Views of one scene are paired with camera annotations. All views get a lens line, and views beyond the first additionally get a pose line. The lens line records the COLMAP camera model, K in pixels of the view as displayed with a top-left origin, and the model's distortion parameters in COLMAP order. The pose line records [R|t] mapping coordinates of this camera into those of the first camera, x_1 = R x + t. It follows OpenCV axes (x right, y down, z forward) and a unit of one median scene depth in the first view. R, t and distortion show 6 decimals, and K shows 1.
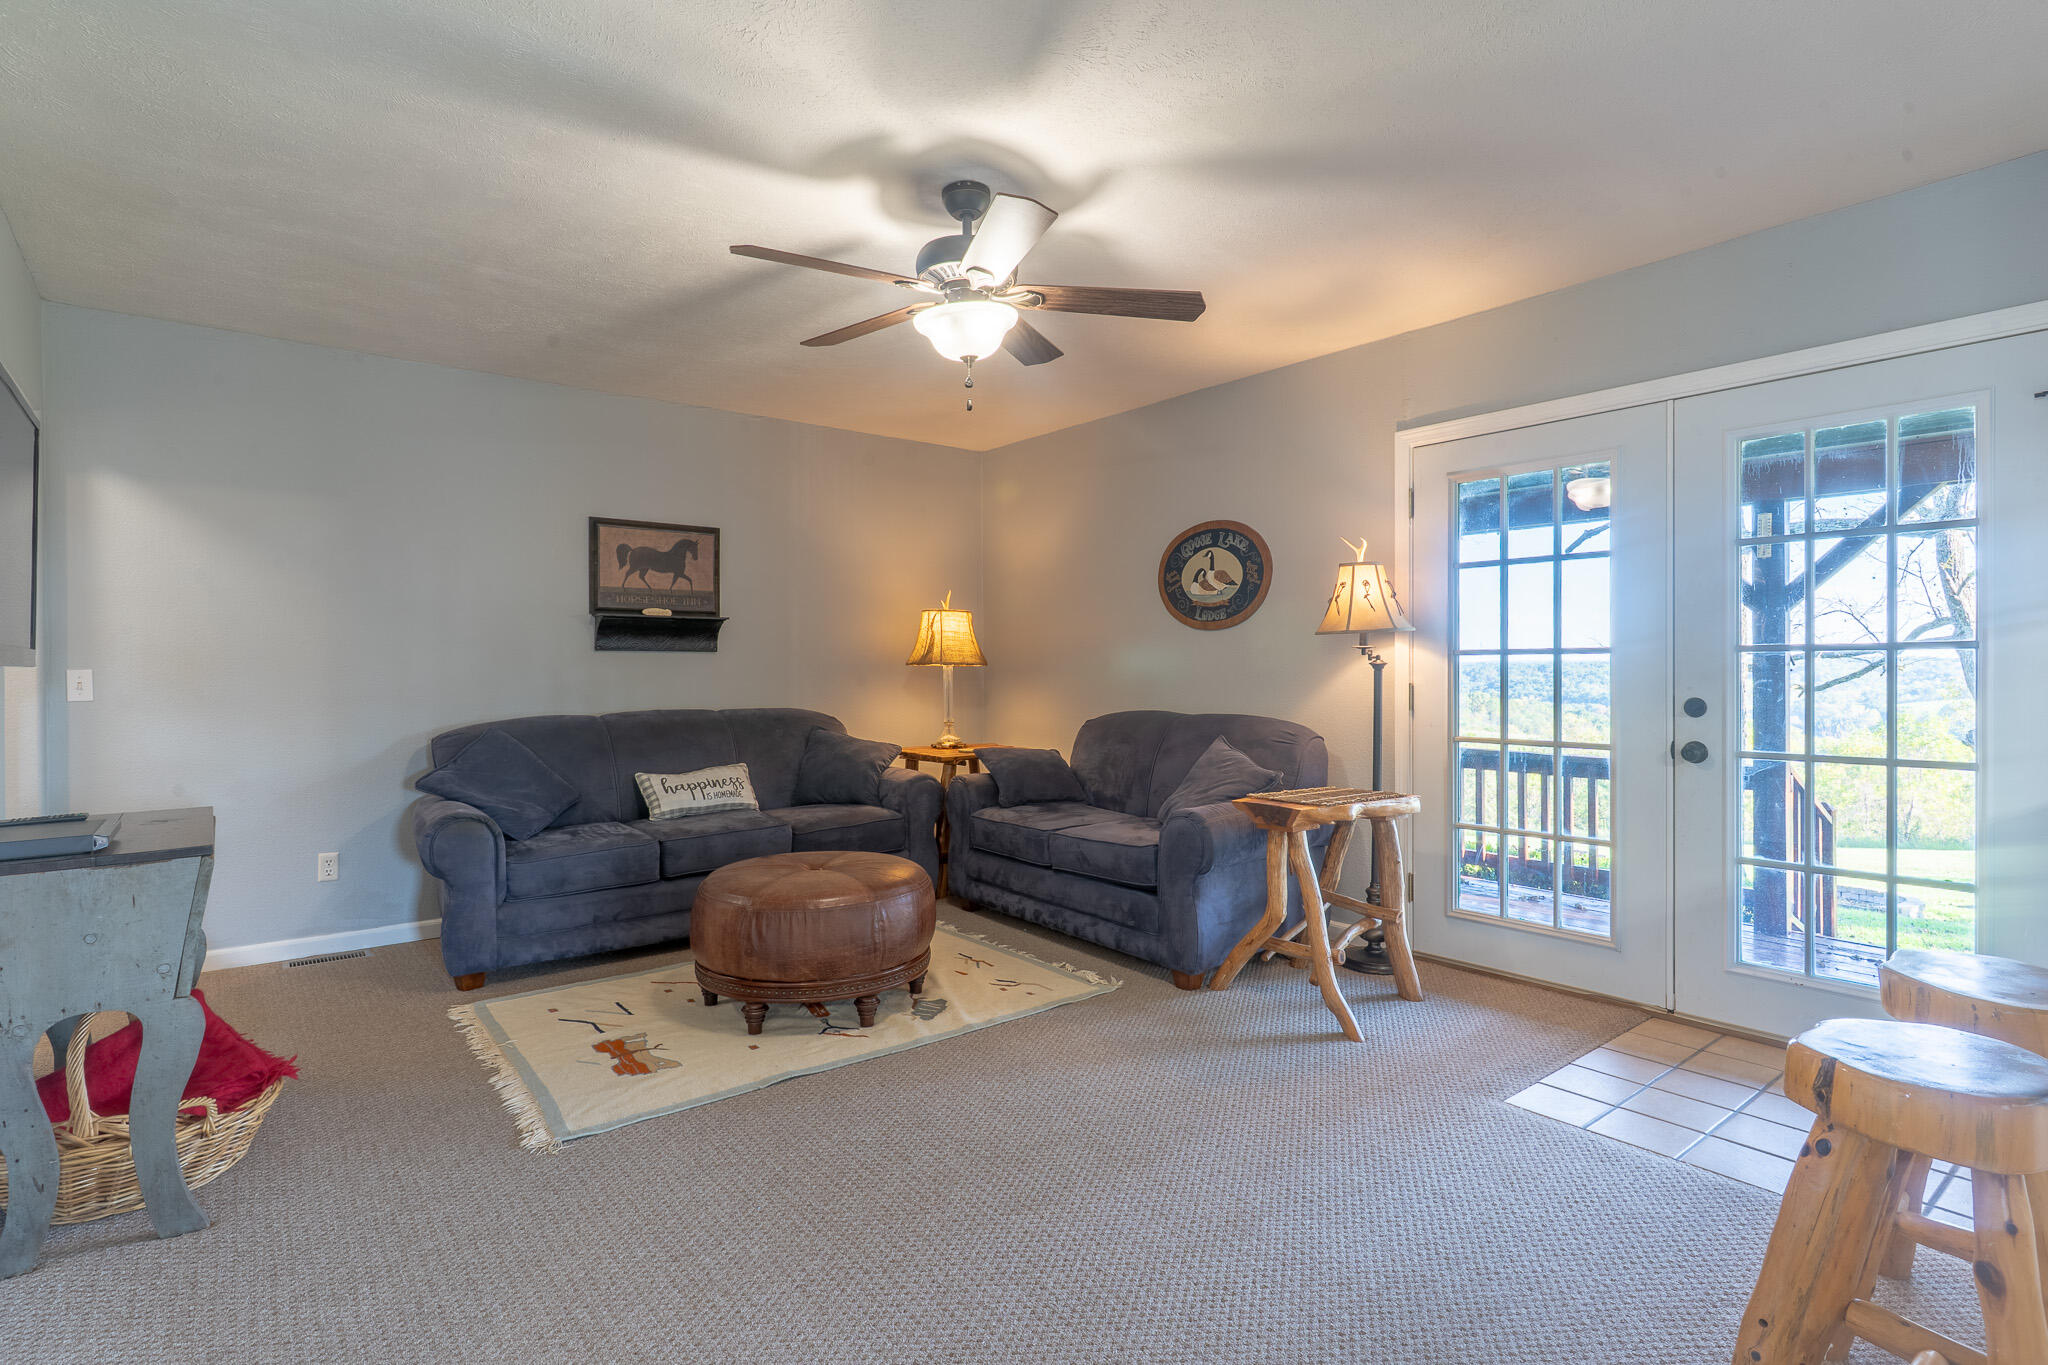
lens RADIAL K [[1037.7, 0, 978.0], [0, 1037.7, 674.6], [0, 0, 1]] dist [0.001370, 0.000377]
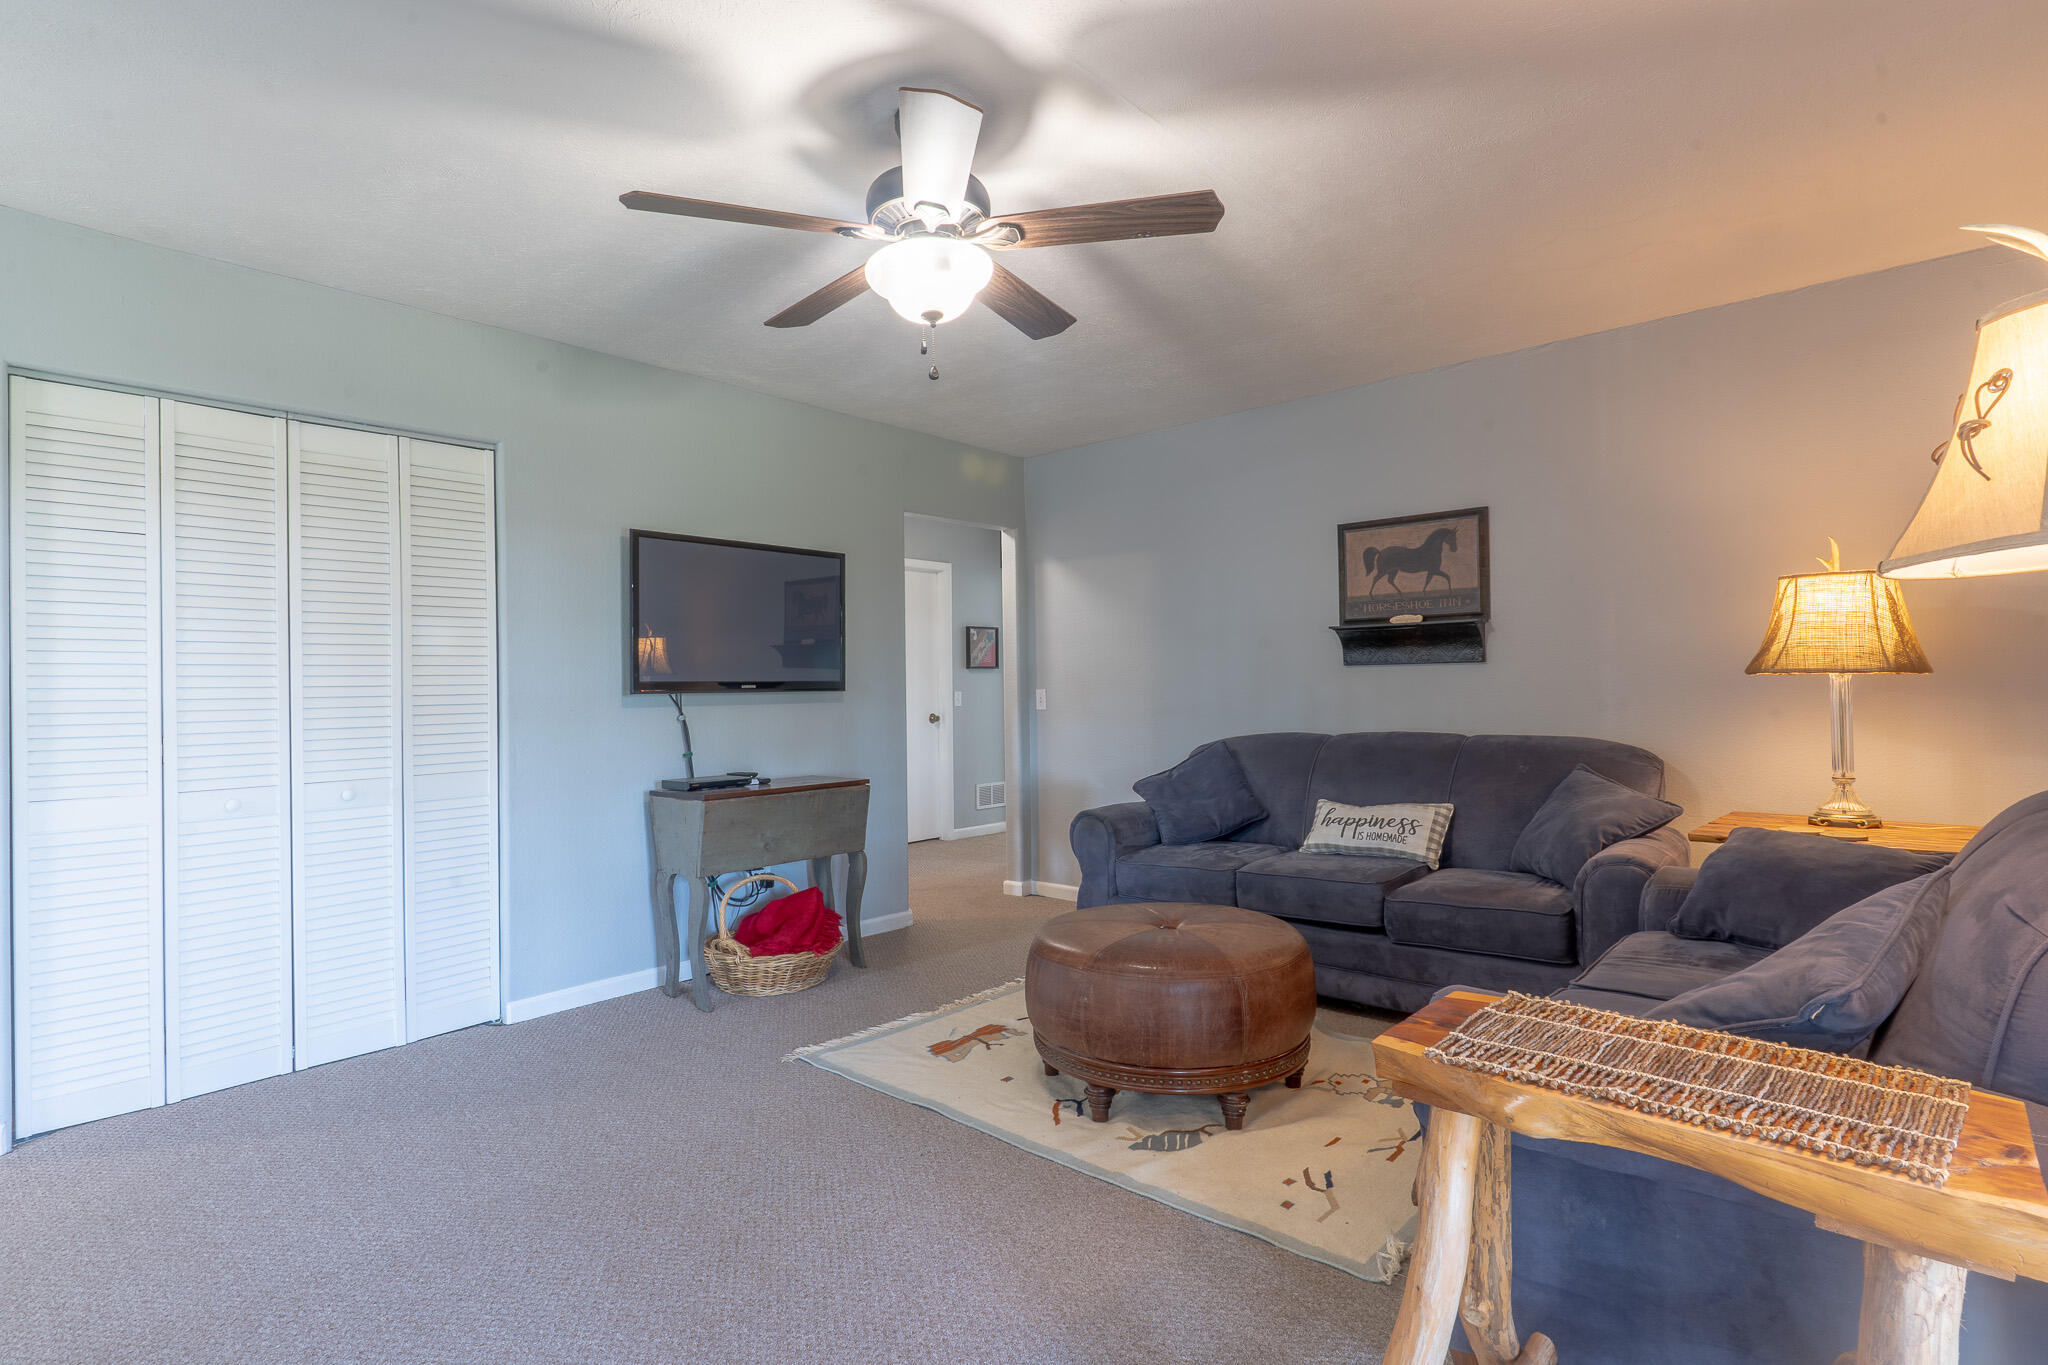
lens RADIAL K [[999.5, 0, 1045.8], [0, 999.5, 677.9], [0, 0, 1]] dist [-0.000264, -0.000724]
pose [[0.193650, -0.011992, -0.980997, 0.548118], [0.007734, 0.999913, -0.010696, -0.005388], [0.981040, -0.005515, 0.193726, 0.656654]]
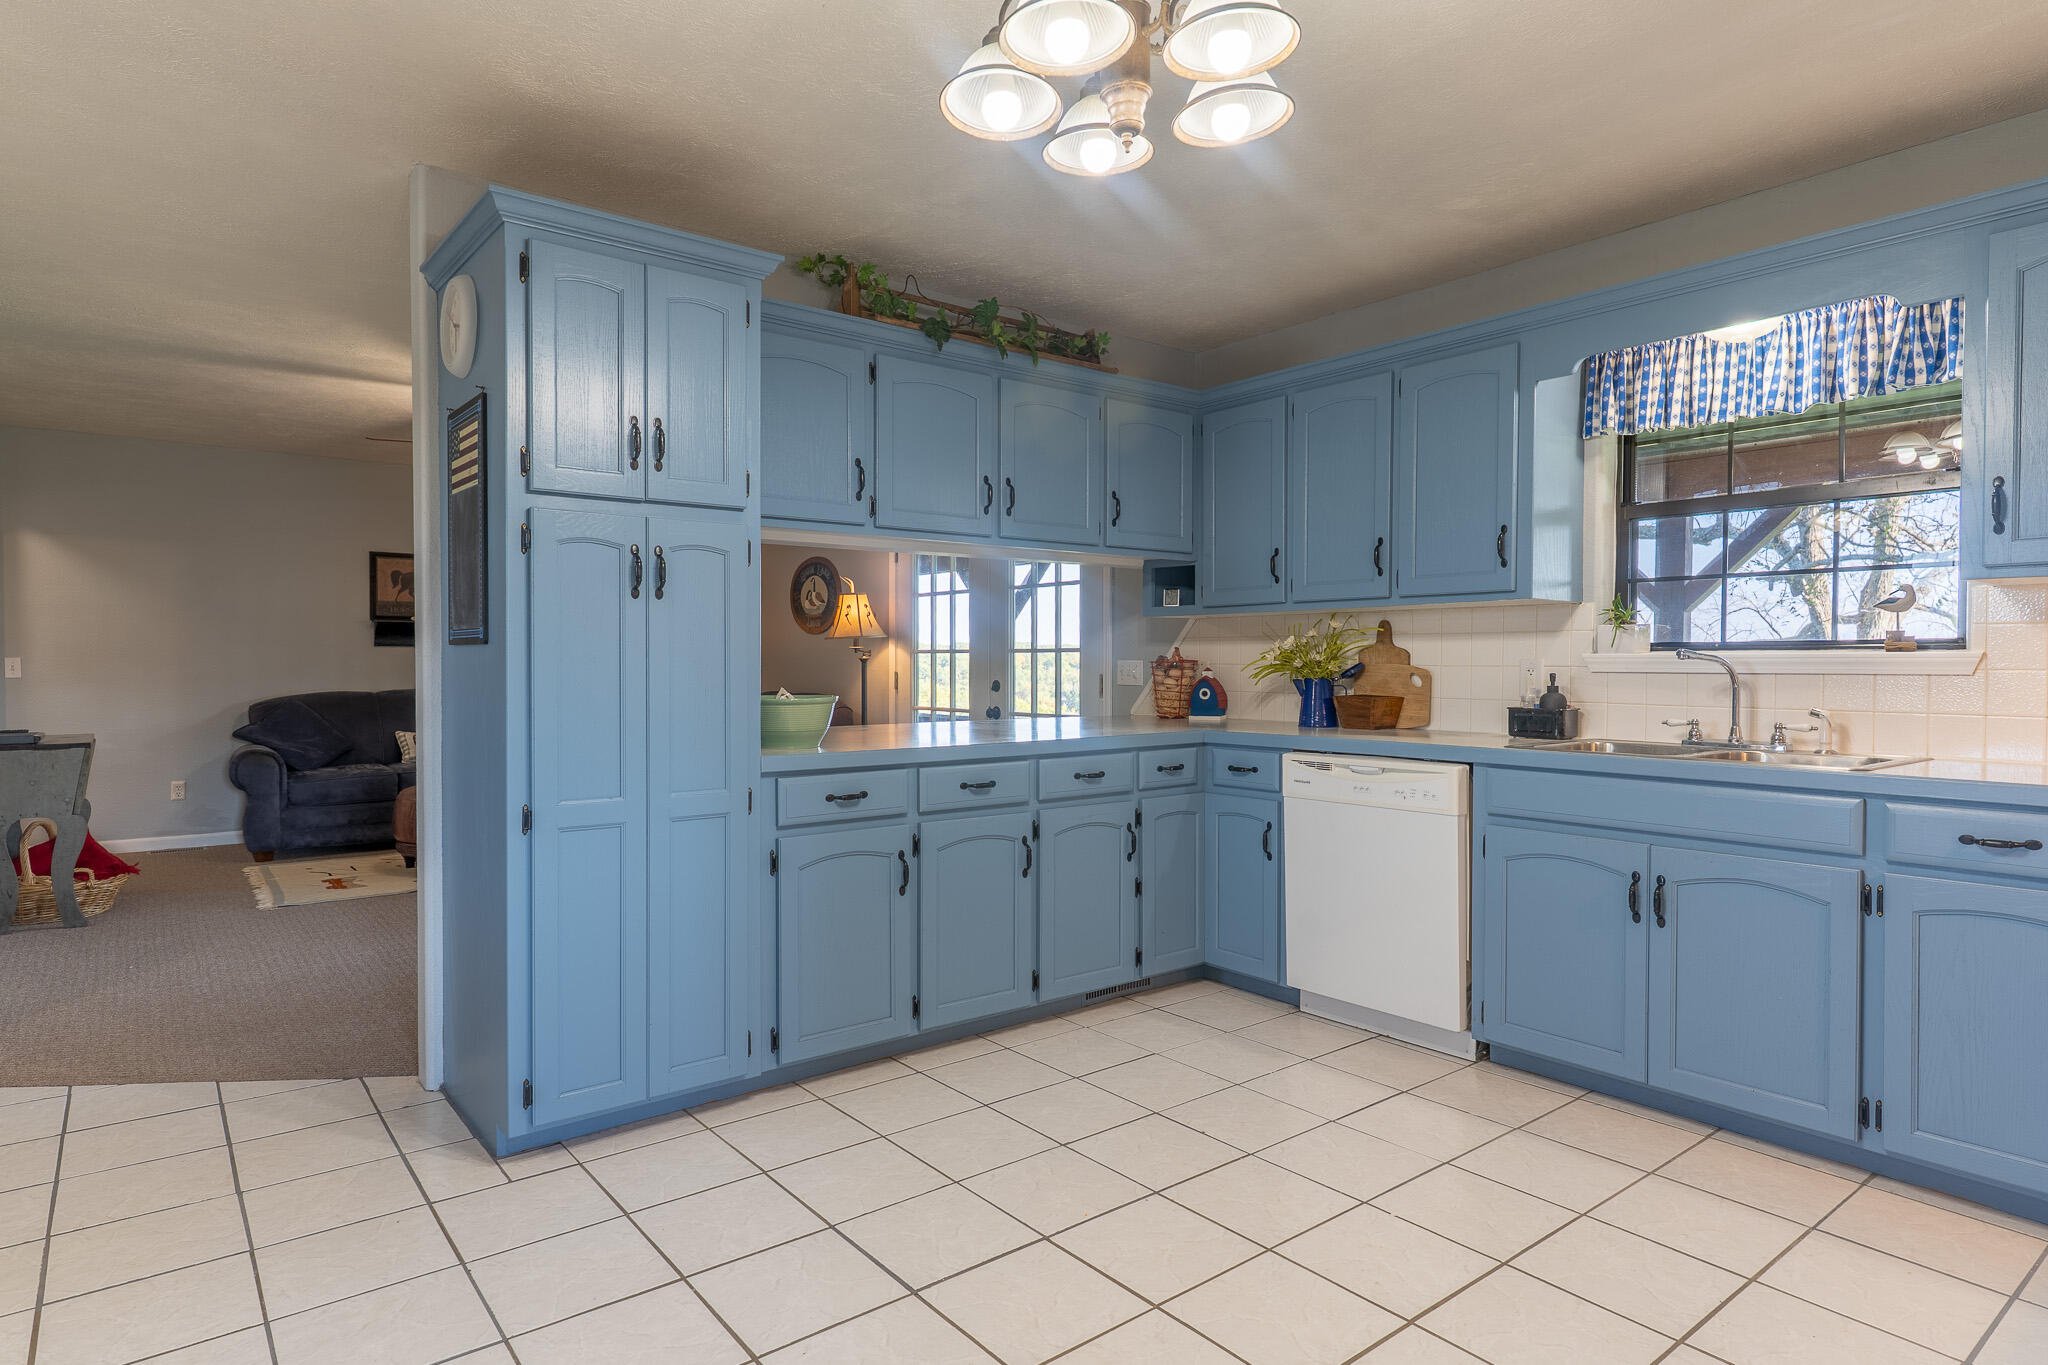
lens RADIAL K [[1174.8, 0, 971.3], [0, 1174.8, 685.6], [0, 0, 1]] dist [0.021228, -0.000989]
pose [[0.999872, 0.005951, -0.014854, 0.548856], [-0.005746, 0.999888, 0.013837, 0.004204], [0.014935, -0.013750, 0.999794, -0.699387]]
